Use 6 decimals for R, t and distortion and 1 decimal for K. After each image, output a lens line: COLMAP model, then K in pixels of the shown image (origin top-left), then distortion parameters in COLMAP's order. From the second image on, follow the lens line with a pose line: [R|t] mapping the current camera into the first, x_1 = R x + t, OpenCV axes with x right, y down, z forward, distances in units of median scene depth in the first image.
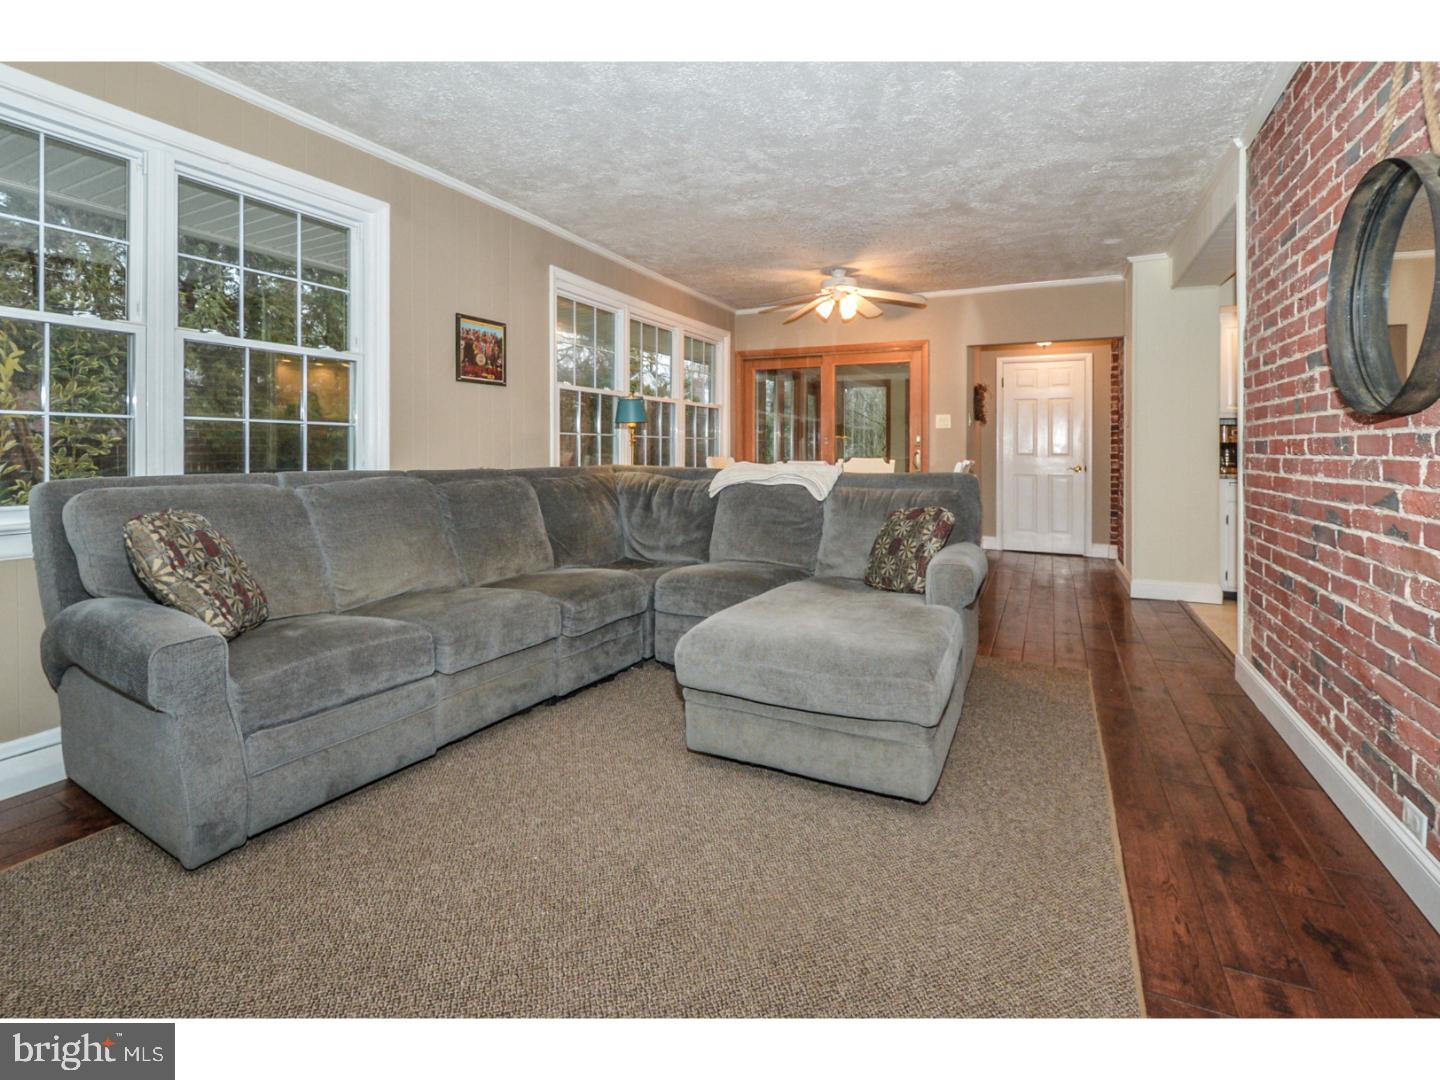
lens RADIAL K [[641.8, 0, 720.0], [0, 641.8, 540.0], [0, 0, 1]] dist [-0.001120, -0.000246]
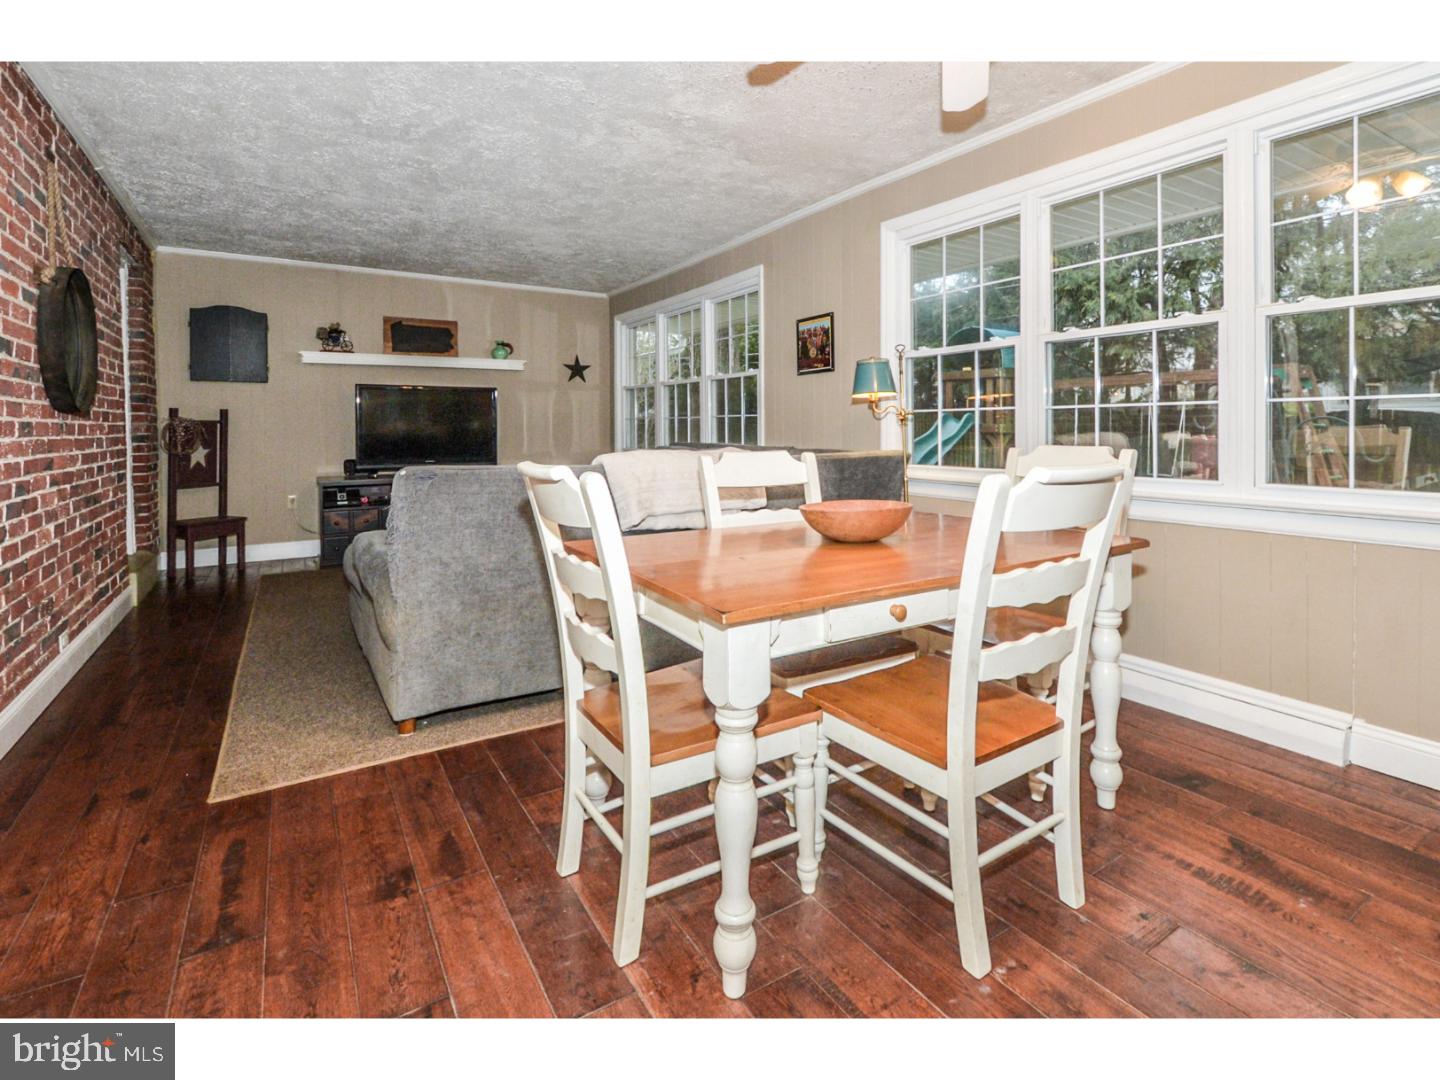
lens RADIAL K [[662.3, 0, 720.0], [0, 662.3, 540.0], [0, 0, 1]] dist [-0.003342, -0.000222]
pose [[-0.492372, 0.136839, -0.859561, 0.792489], [-0.125787, 0.966010, 0.225838, -0.209308], [0.861247, 0.219318, -0.458424, 1.511922]]
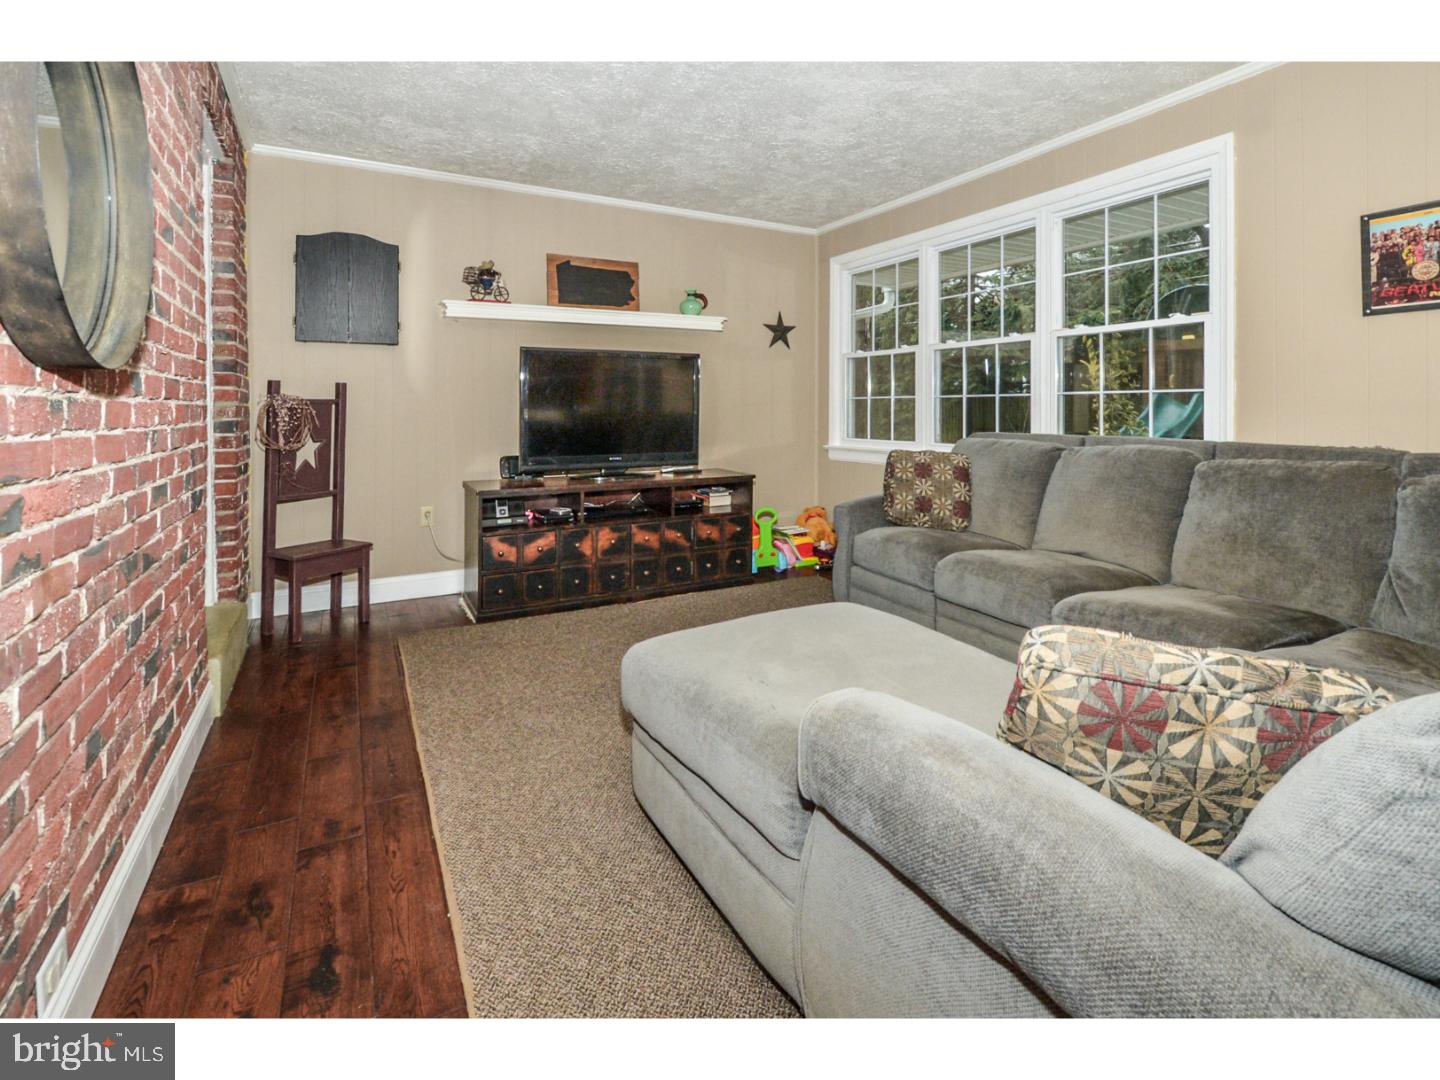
lens RADIAL K [[672.8, 0, 716.2], [0, 672.8, 521.5], [0, 0, 1]] dist [-0.003367, -0.000706]
pose [[-0.559474, 0.126969, -0.819066, 0.571356], [-0.121295, 0.965016, 0.232445, -0.120963], [0.819925, 0.229396, -0.524501, 0.861812]]
